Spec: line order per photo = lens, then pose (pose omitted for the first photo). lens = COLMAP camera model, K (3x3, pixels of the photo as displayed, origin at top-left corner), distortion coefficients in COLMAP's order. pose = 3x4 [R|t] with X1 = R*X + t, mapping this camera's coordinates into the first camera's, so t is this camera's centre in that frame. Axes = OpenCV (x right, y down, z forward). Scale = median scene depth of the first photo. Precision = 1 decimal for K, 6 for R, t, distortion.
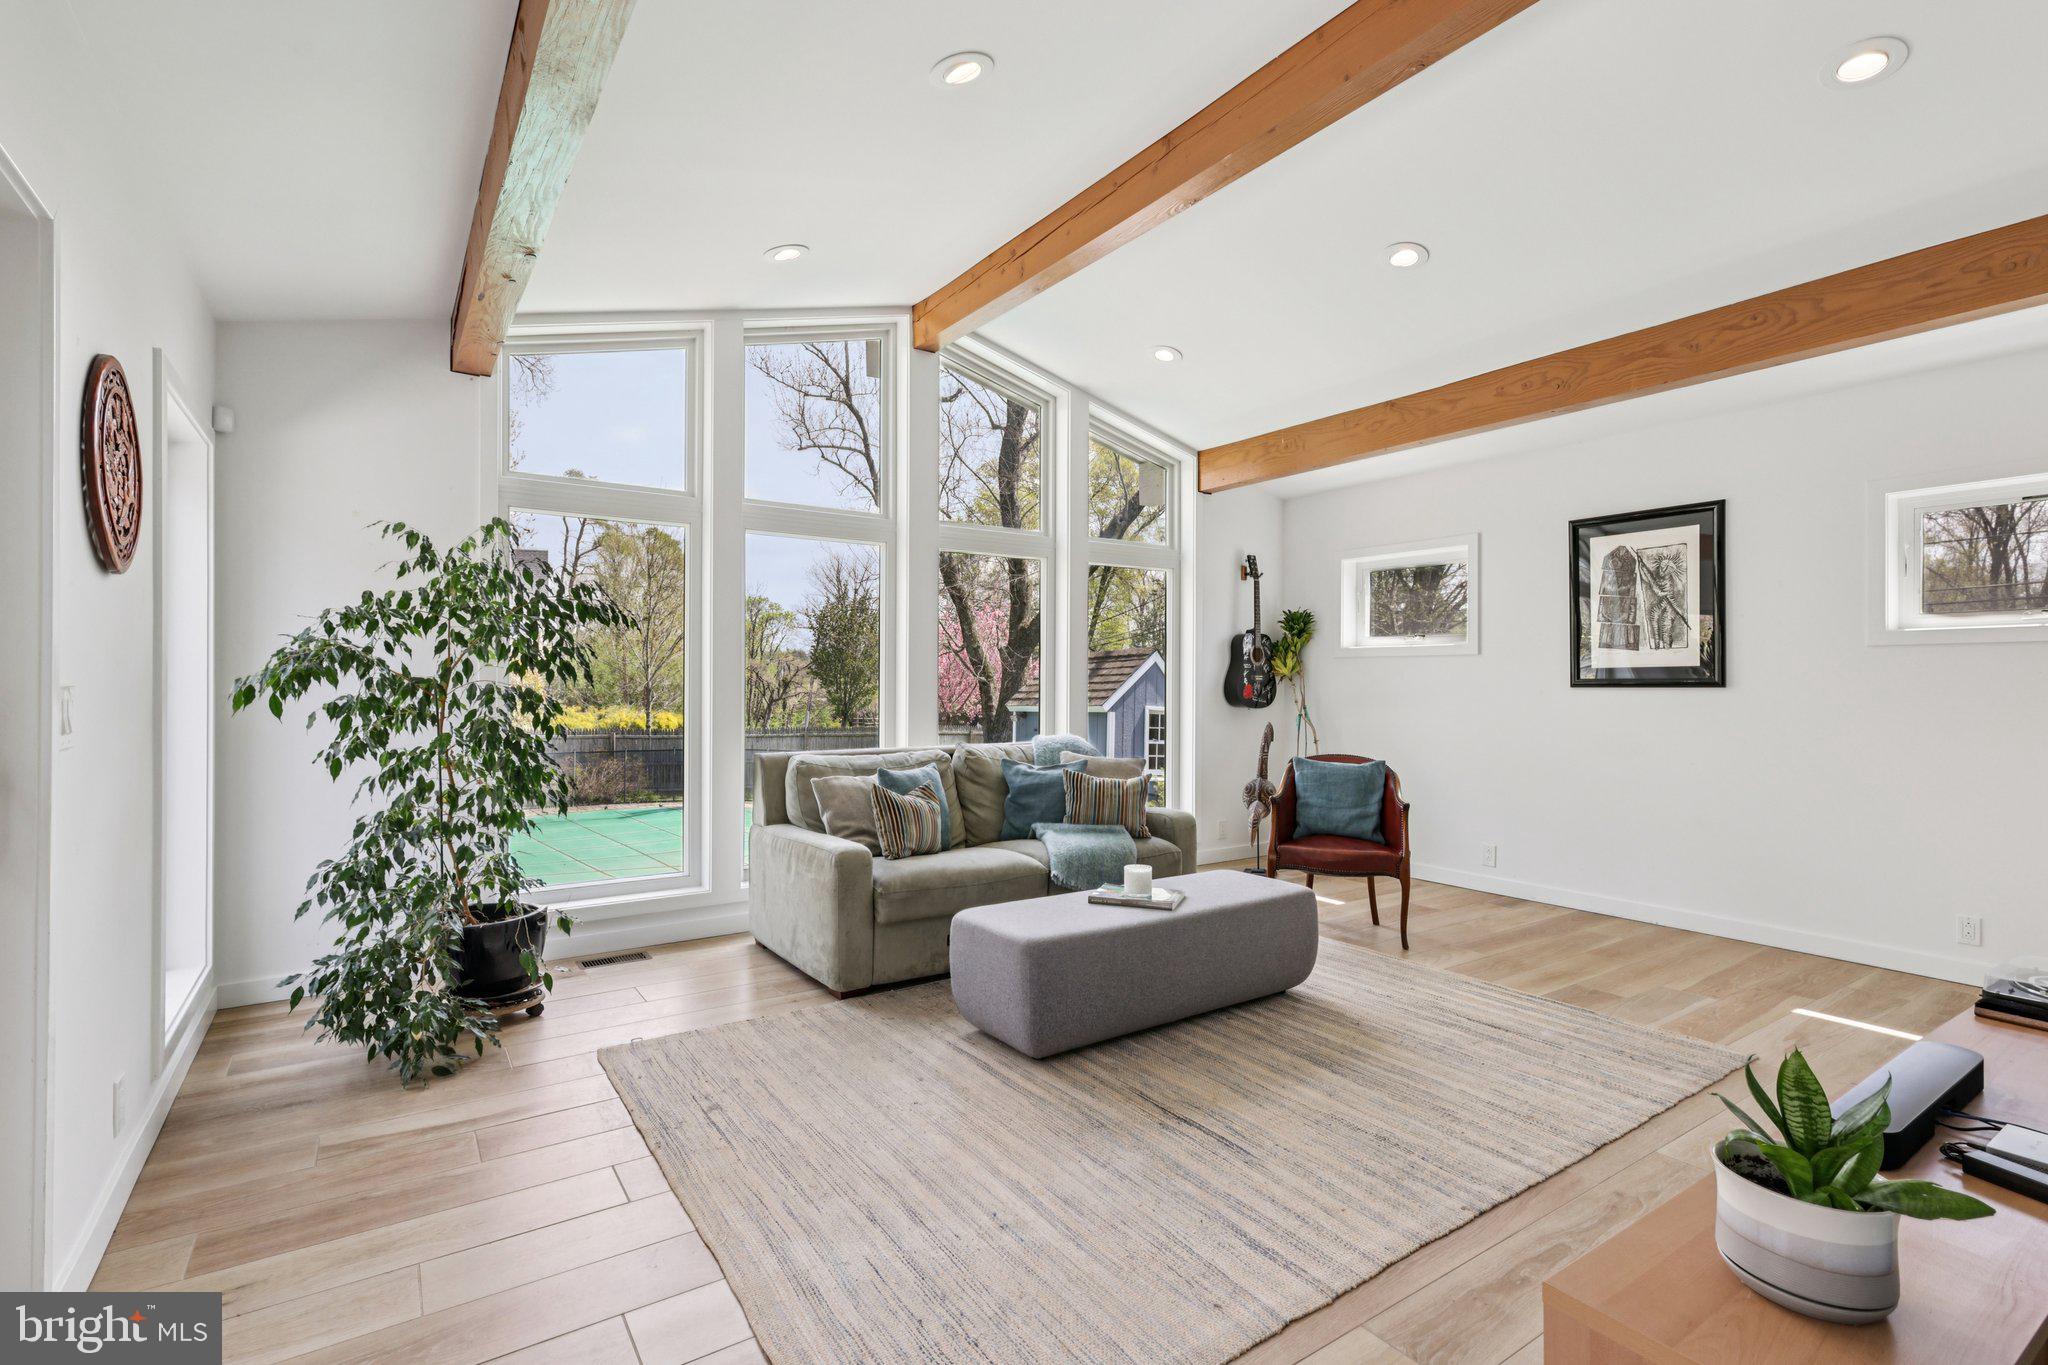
lens RADIAL K [[952.2, 0, 1012.9], [0, 952.2, 677.7], [0, 0, 1]] dist [0.005469, 0.000359]
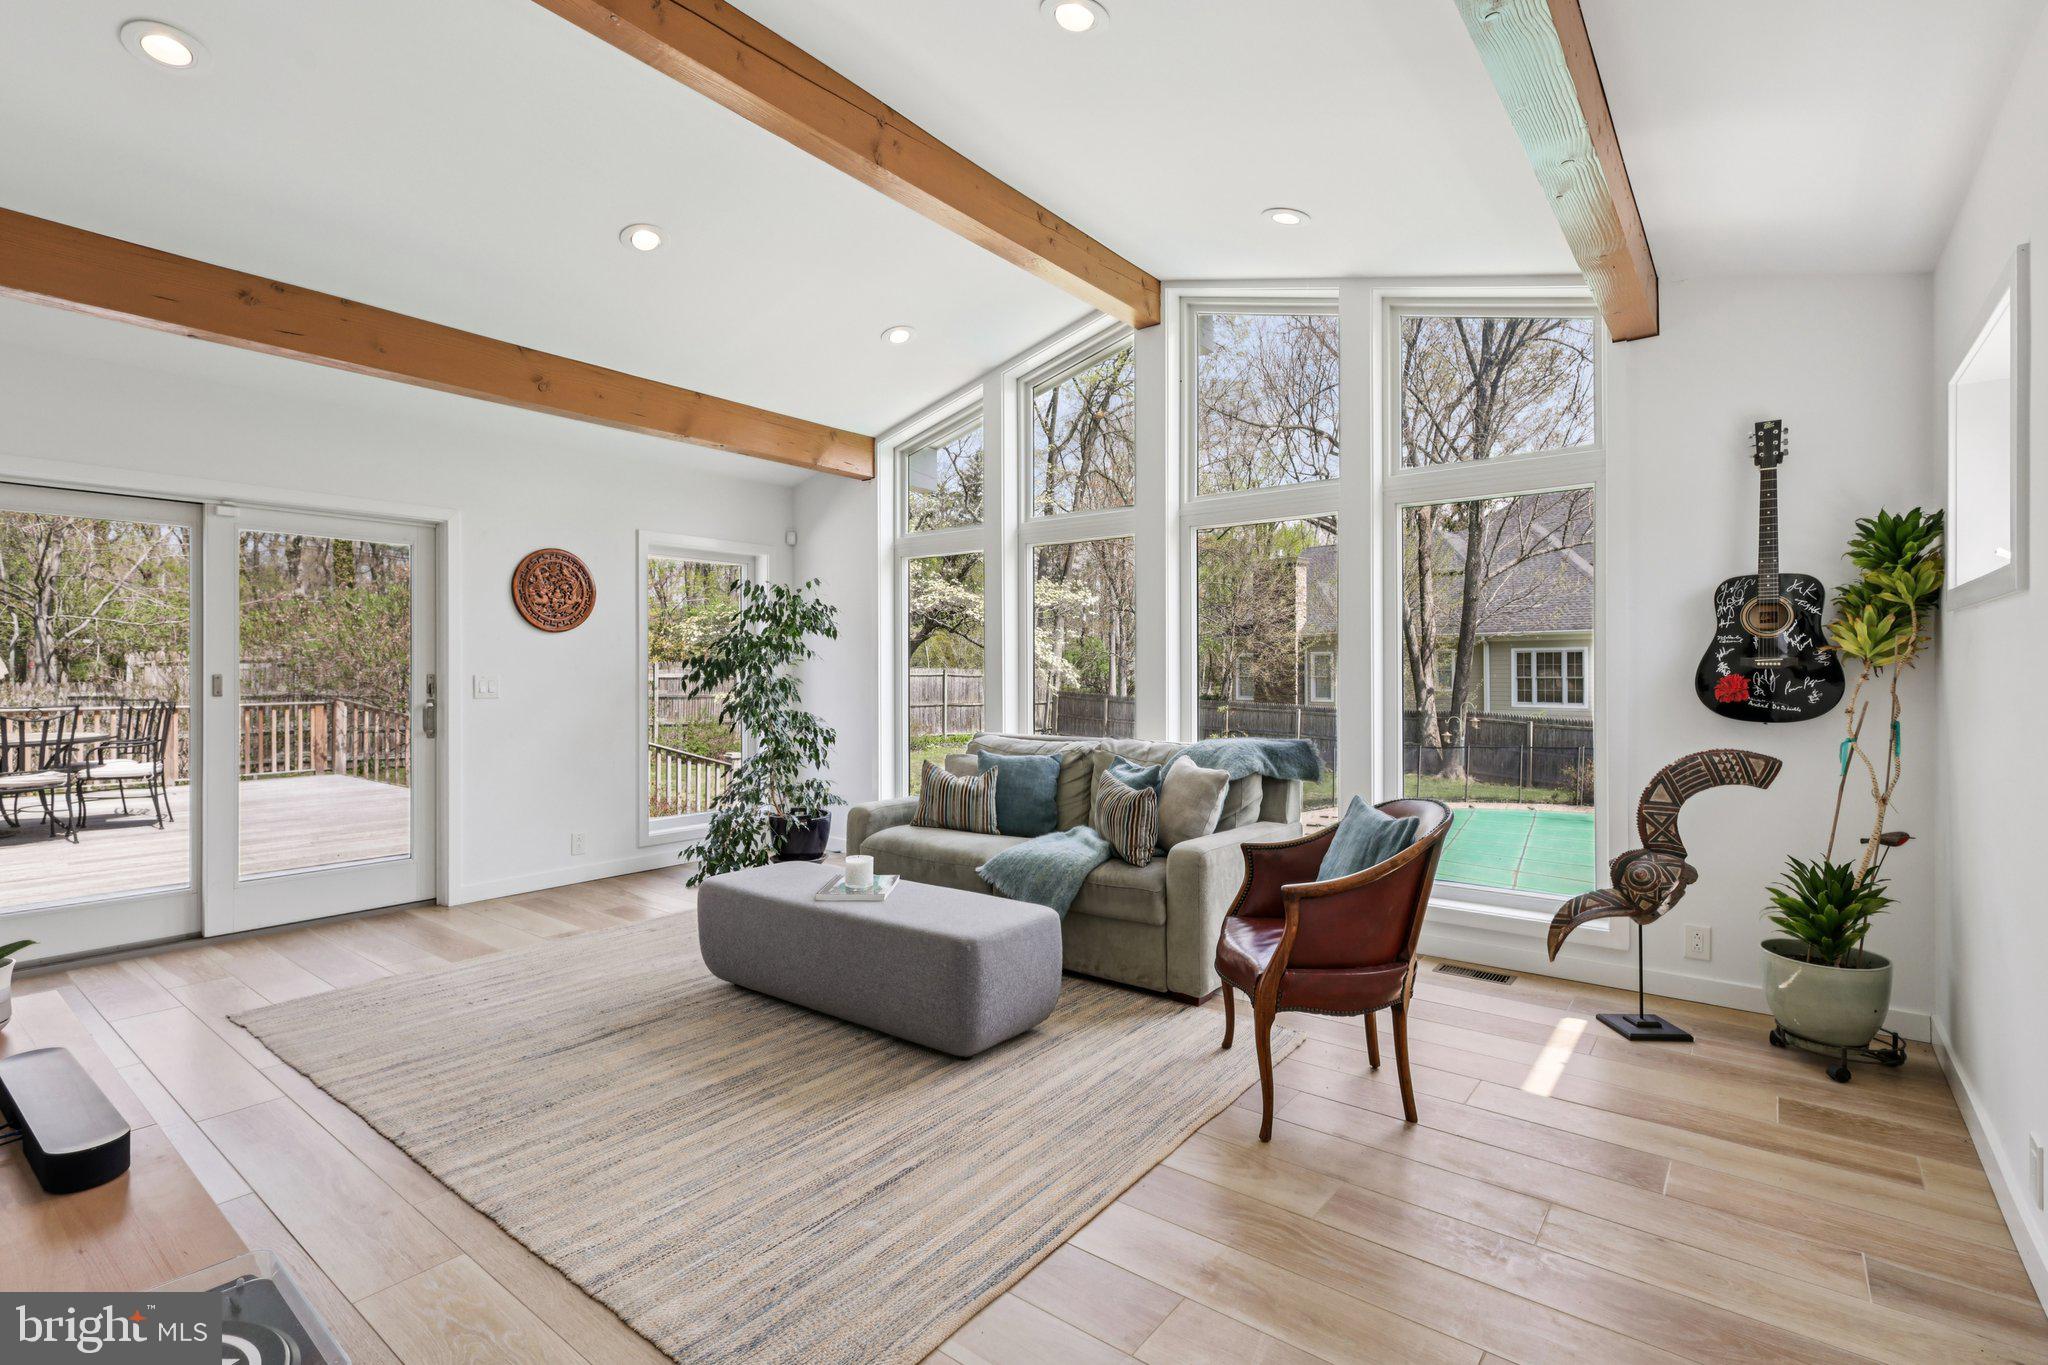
lens RADIAL K [[952.2, 0, 1012.9], [0, 952.2, 677.7], [0, 0, 1]] dist [0.005469, 0.000359]
pose [[0.310991, 0.011227, -0.950347, 1.260585], [0.003668, 0.999909, 0.013013, 0.000804], [0.950406, -0.007533, 0.310921, 0.952724]]
